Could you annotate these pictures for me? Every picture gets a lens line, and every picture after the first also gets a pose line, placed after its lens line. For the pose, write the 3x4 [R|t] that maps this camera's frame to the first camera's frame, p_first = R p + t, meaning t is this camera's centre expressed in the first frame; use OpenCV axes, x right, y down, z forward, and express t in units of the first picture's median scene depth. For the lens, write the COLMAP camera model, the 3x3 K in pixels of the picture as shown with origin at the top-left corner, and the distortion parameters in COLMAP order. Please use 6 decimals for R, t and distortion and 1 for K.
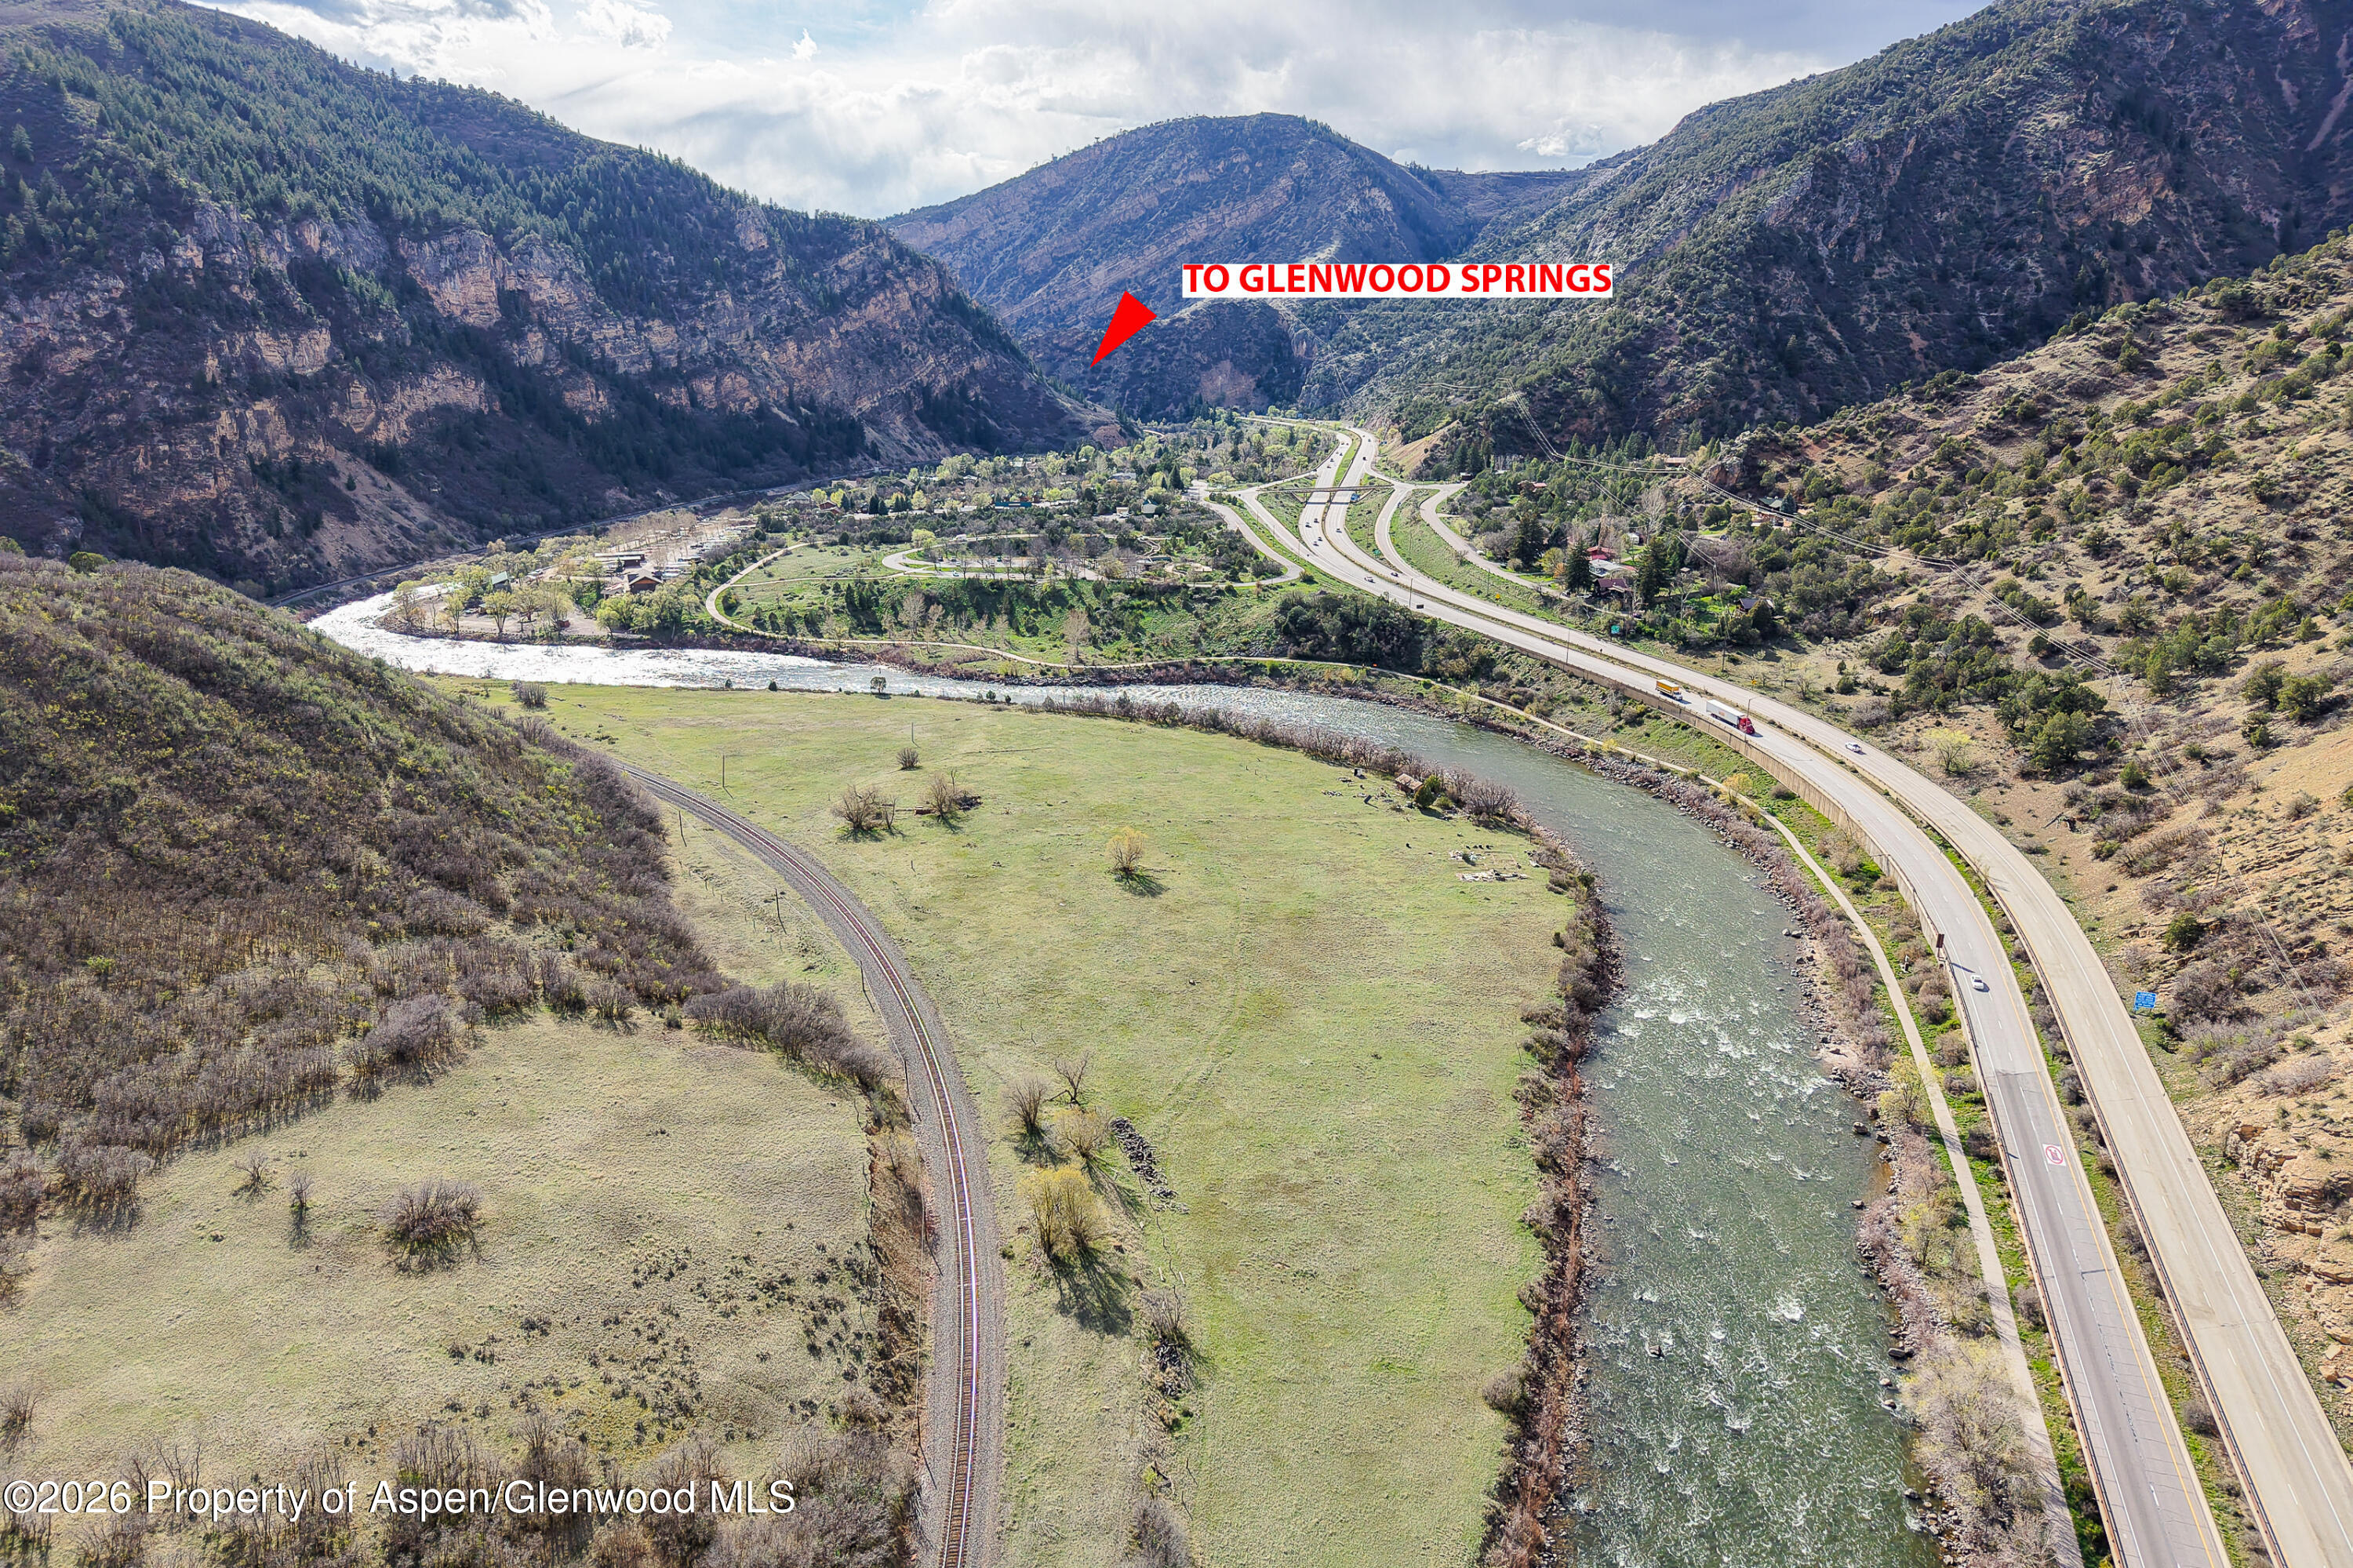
lens RADIAL K [[1572.3, 0, 1181.6], [0, 1572.3, 780.0], [0, 0, 1]] dist [0.010197, -0.006398]
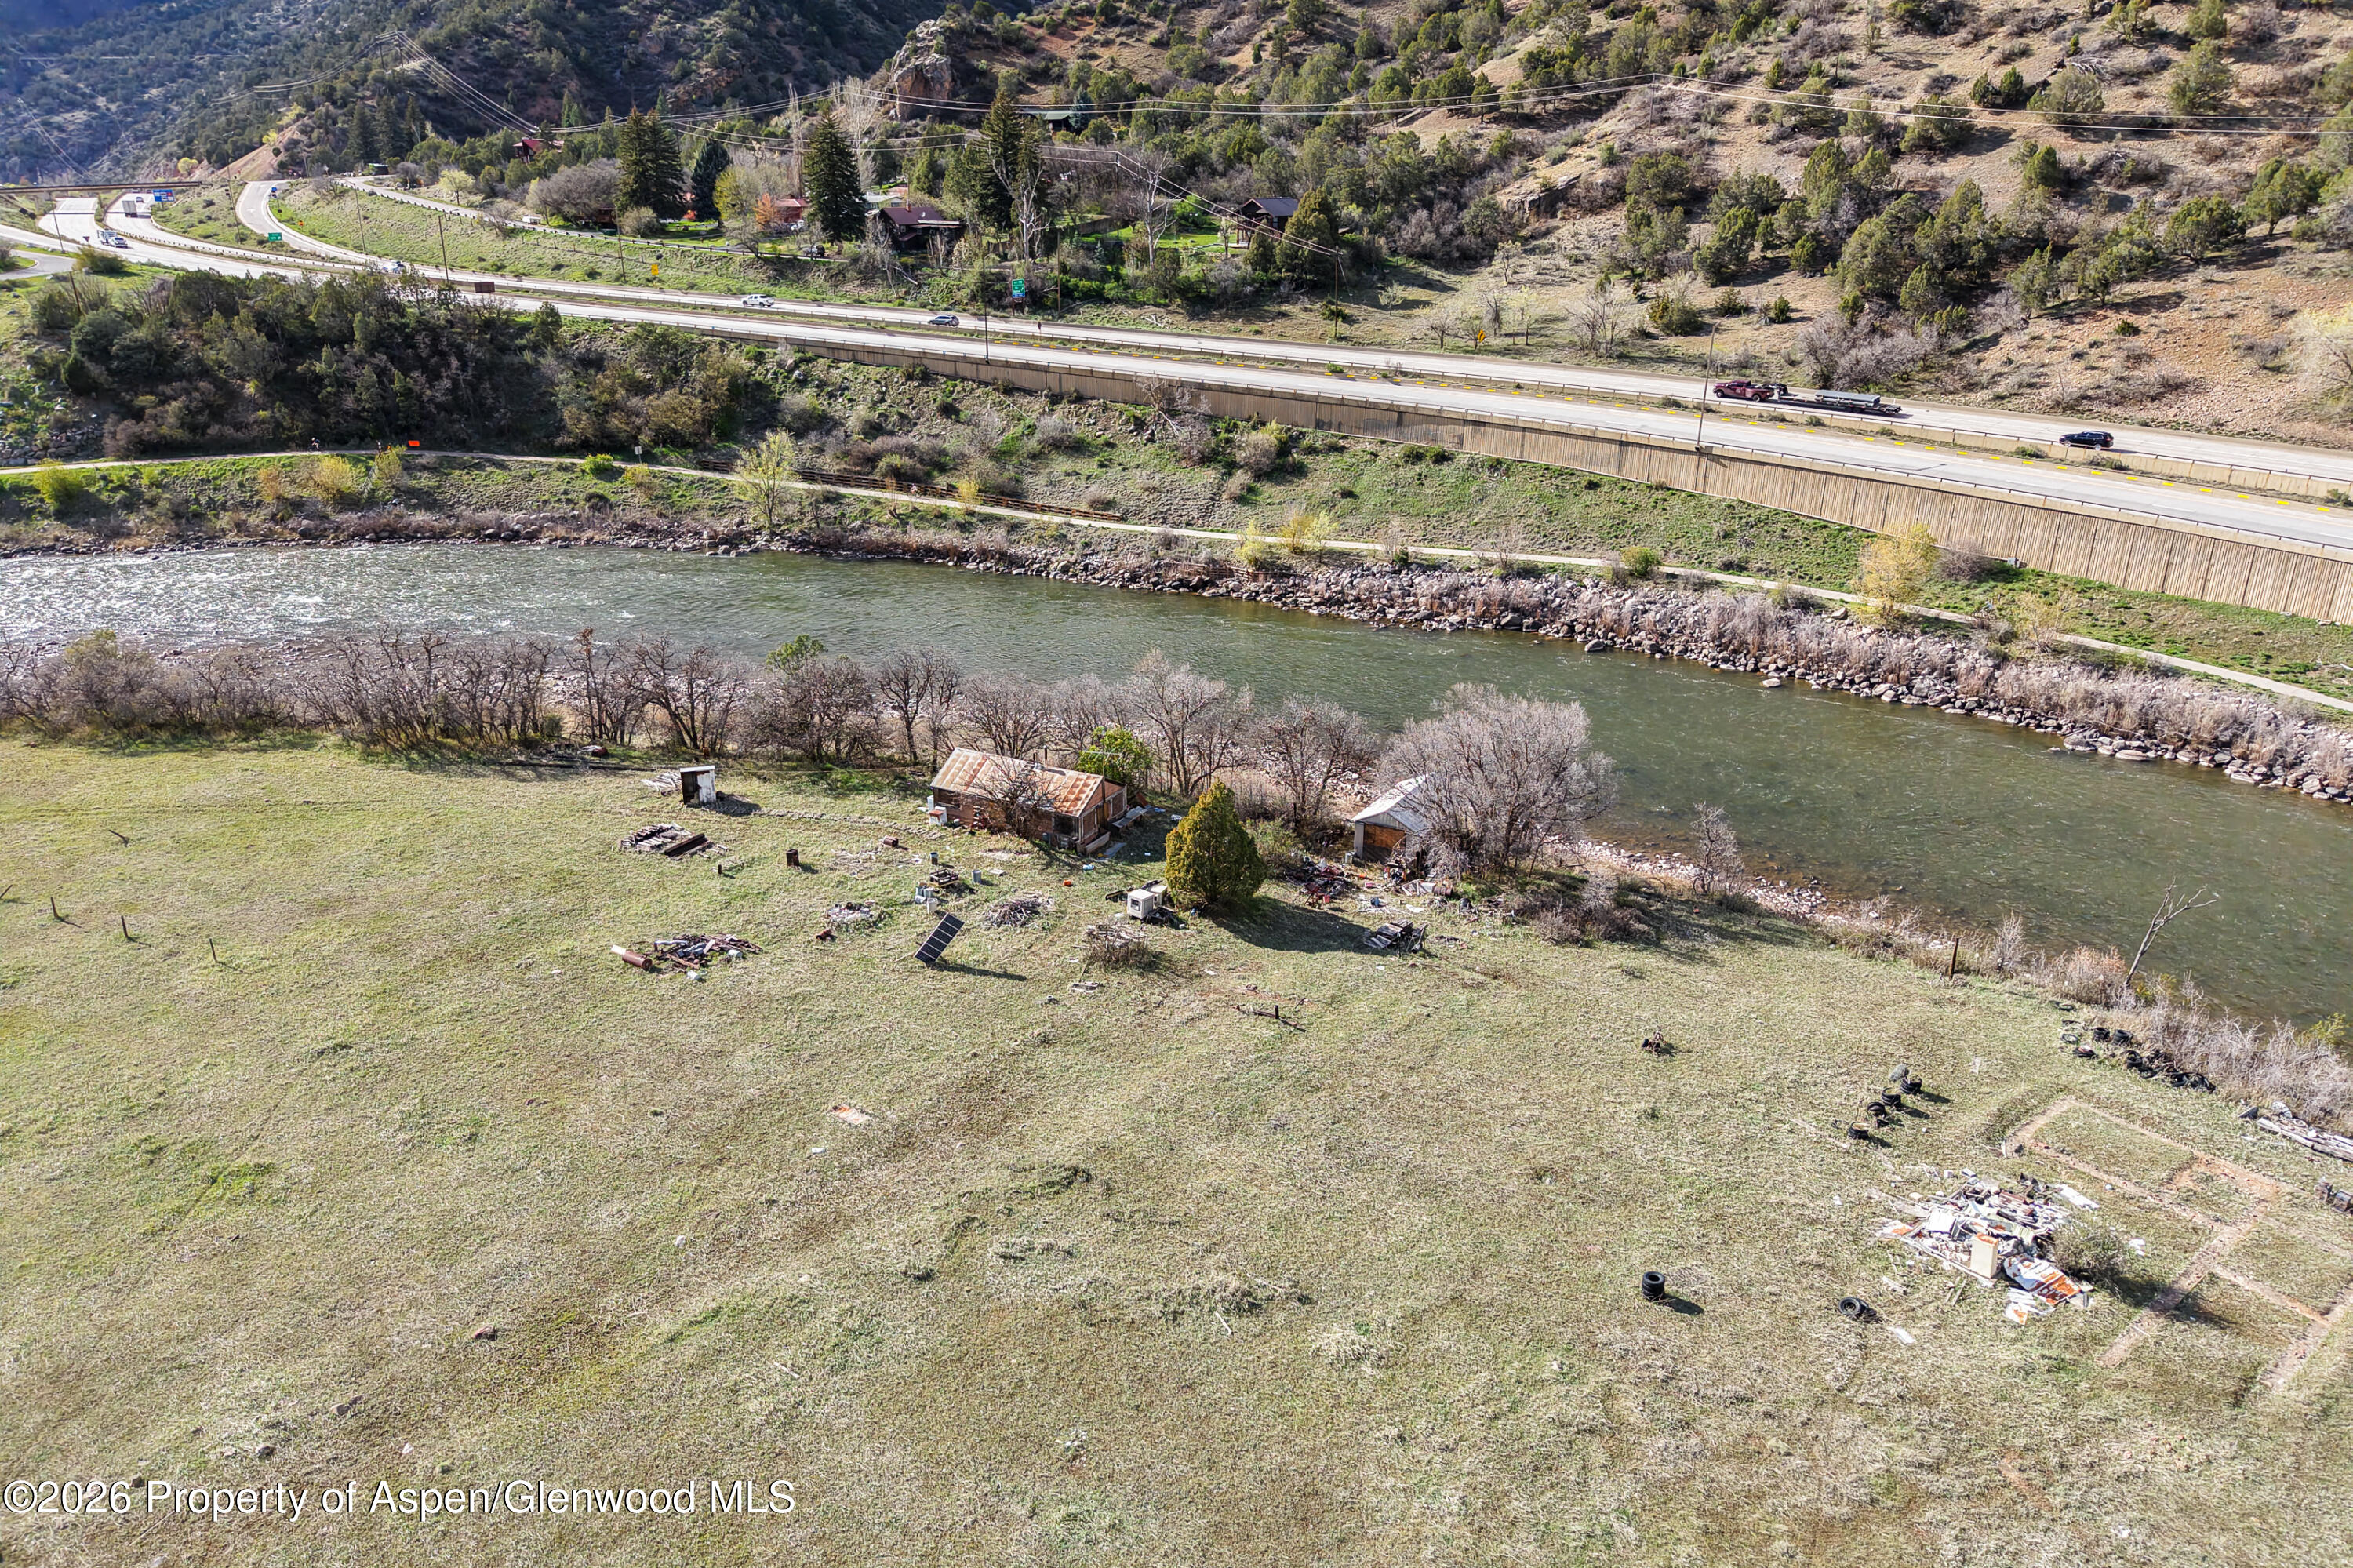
lens RADIAL K [[1529.5, 0, 1182.8], [0, 1529.5, 832.2], [0, 0, 1]] dist [0.006192, 0.001537]
pose [[0.766069, -0.248543, 0.592760, 0.022914], [0.179909, 0.968265, 0.173481, -0.013321], [-0.617067, -0.026256, 0.786473, 0.469854]]
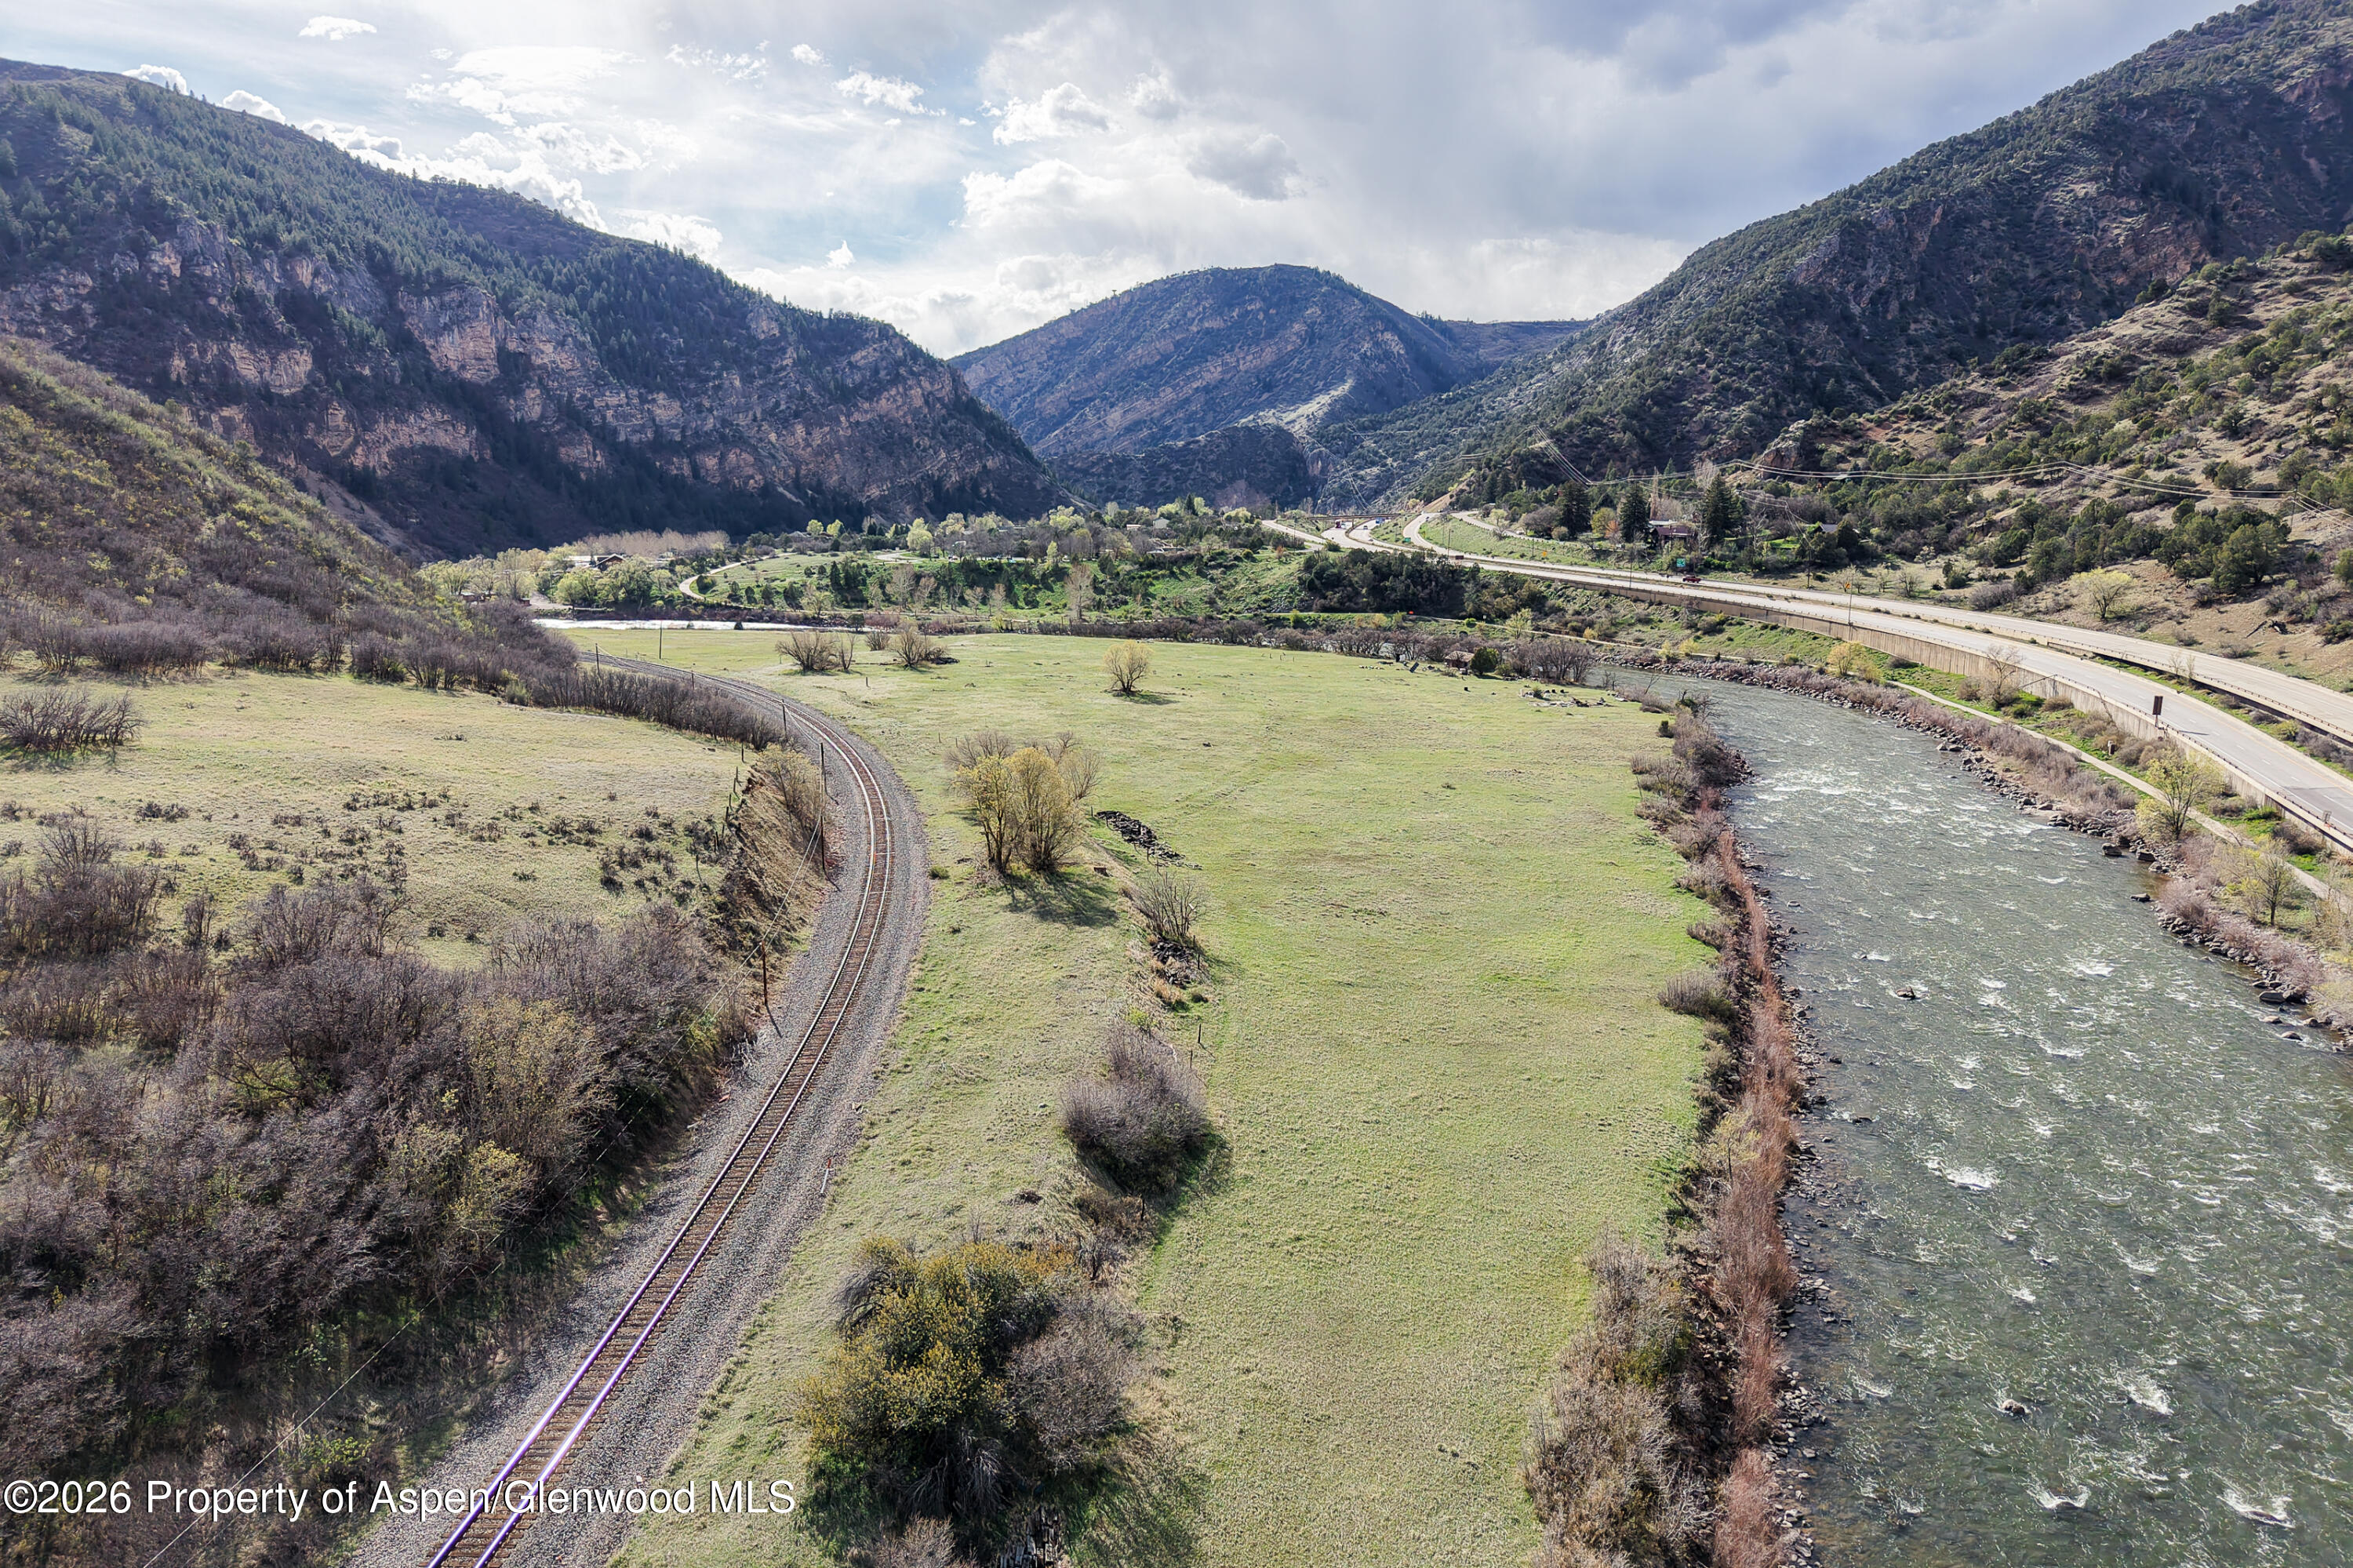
lens RADIAL K [[1572.3, 0, 1181.6], [0, 1572.3, 780.0], [0, 0, 1]] dist [0.010197, -0.006398]
pose [[0.999954, 0.001454, -0.009501, 0.000628], [-0.002543, 0.993296, -0.115570, 0.094966], [0.009270, 0.115589, 0.993254, 0.088907]]
